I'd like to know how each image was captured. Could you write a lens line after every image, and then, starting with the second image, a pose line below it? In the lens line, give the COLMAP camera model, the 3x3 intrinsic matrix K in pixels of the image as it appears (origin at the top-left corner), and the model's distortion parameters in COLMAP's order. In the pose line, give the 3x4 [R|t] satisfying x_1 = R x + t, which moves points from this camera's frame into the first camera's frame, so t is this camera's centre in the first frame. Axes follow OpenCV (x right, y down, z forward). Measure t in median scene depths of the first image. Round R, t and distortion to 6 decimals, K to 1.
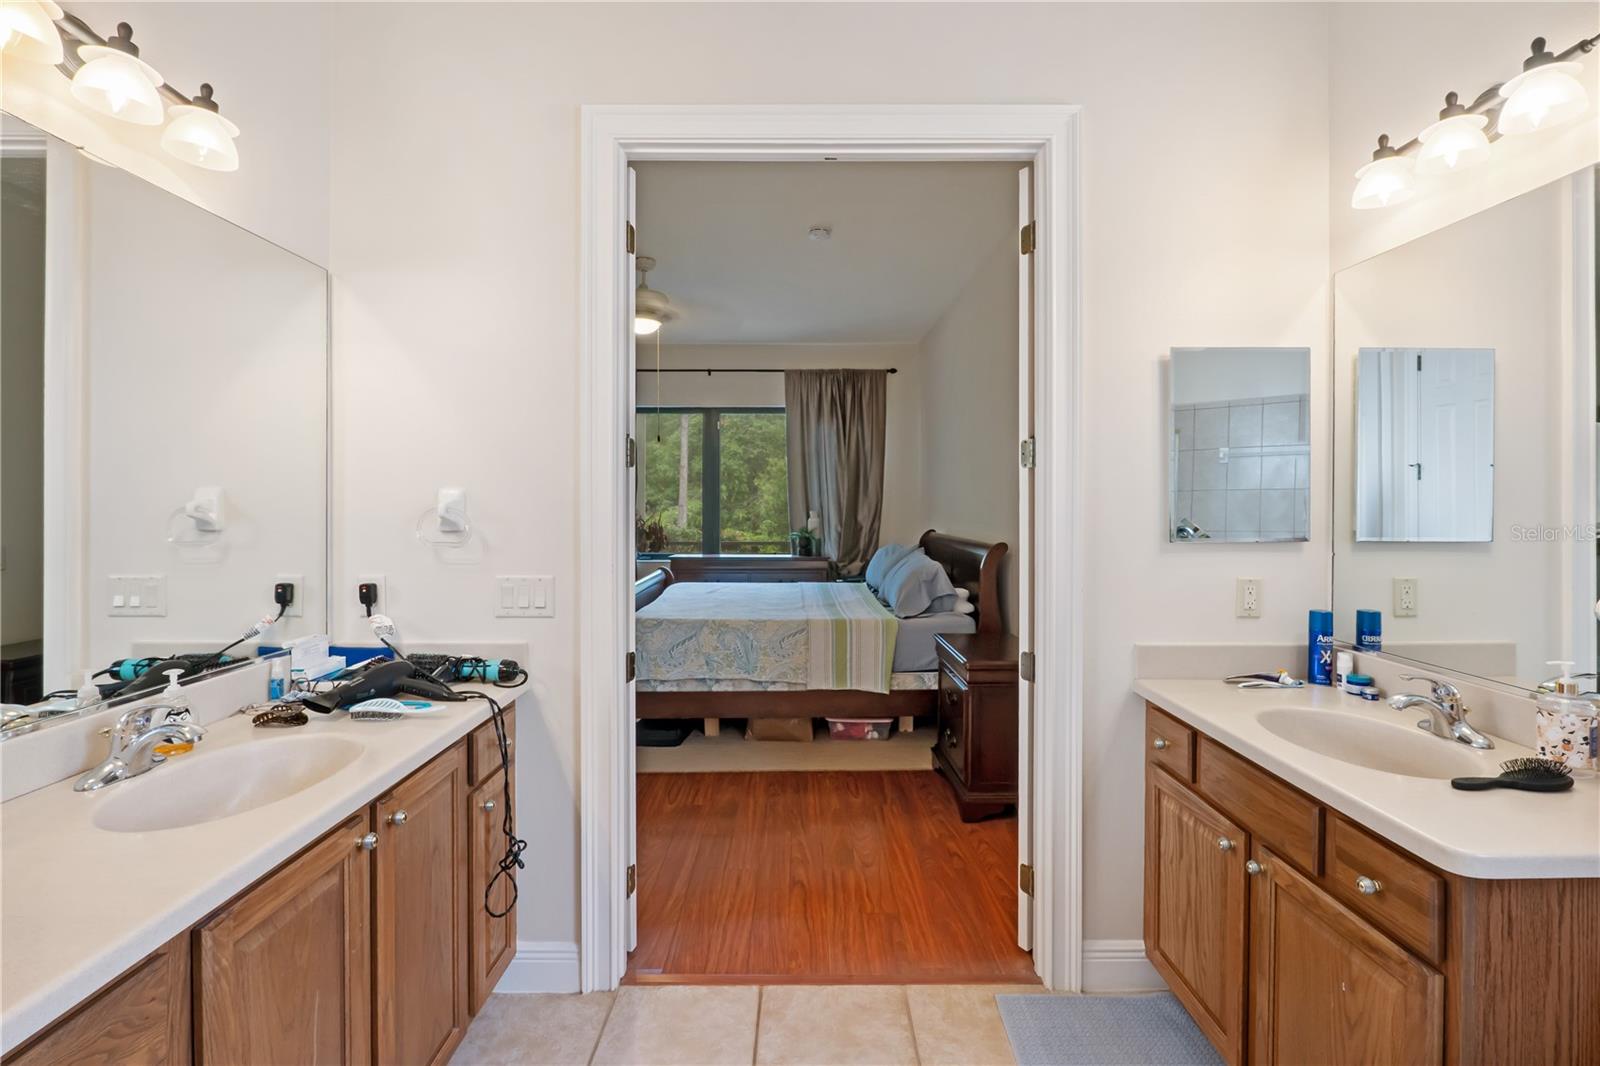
lens RADIAL K [[739.5, 0, 802.3], [0, 739.5, 503.5], [0, 0, 1]] dist [-0.000610, 0.000102]
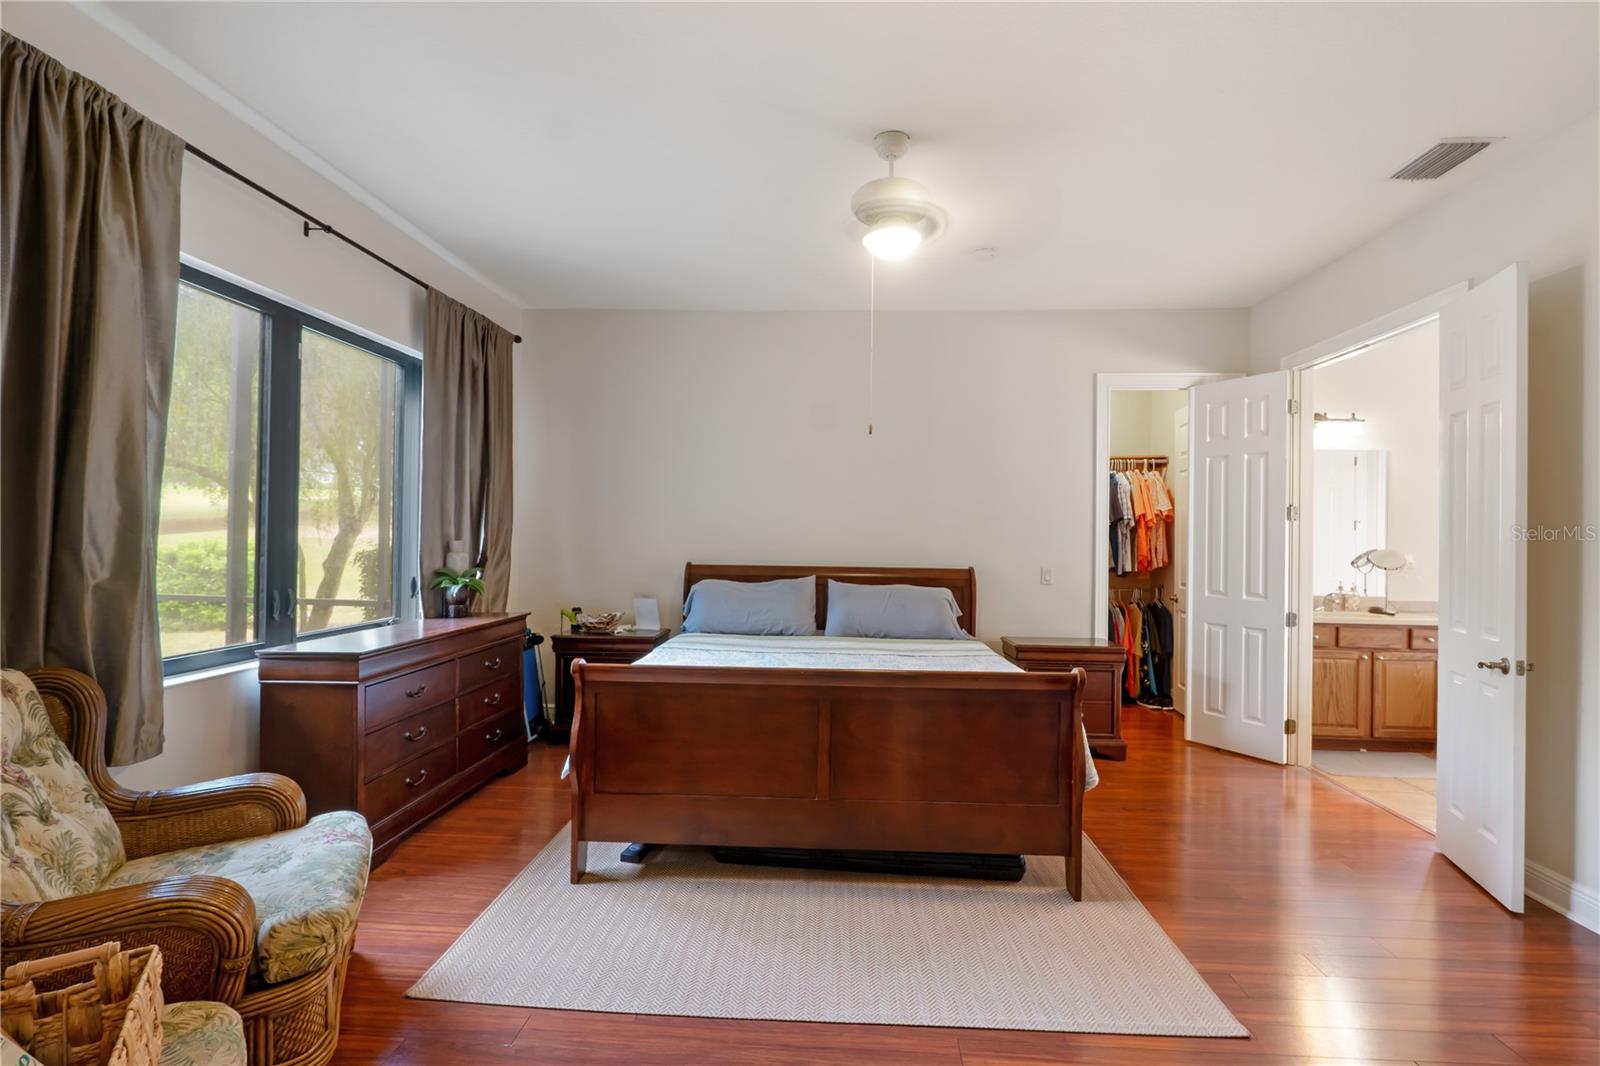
lens RADIAL K [[727.8, 0, 803.9], [0, 727.8, 526.0], [0, 0, 1]] dist [-0.009716, 0.000521]
pose [[0.062085, 0.007677, 0.998041, -0.546221], [-0.011367, 0.999911, -0.006984, -0.001856], [-0.998006, -0.010911, 0.062167, 0.692829]]
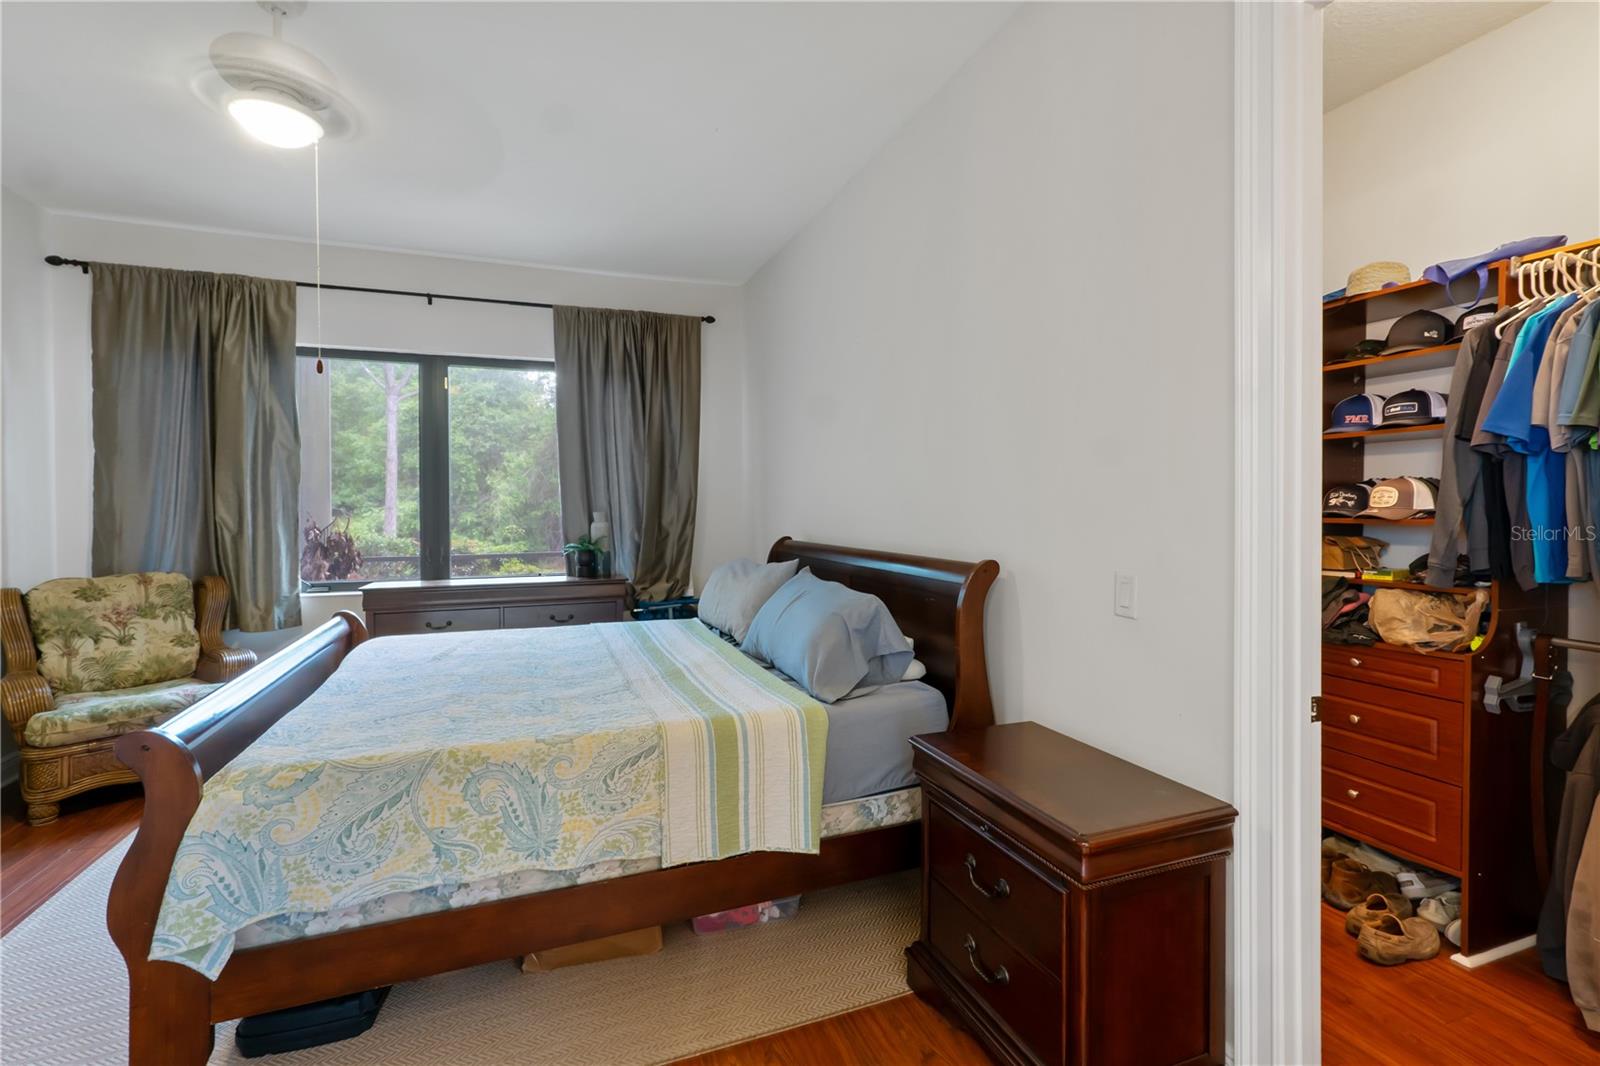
lens RADIAL K [[714.3, 0, 798.0], [0, 714.3, 511.0], [0, 0, 1]] dist [-0.001787, 0.000177]
pose [[0.937551, -0.007486, 0.347768, -0.043140], [0.005003, 0.999955, 0.008038, 0.004856], [-0.347812, -0.005796, 0.937546, 0.307887]]
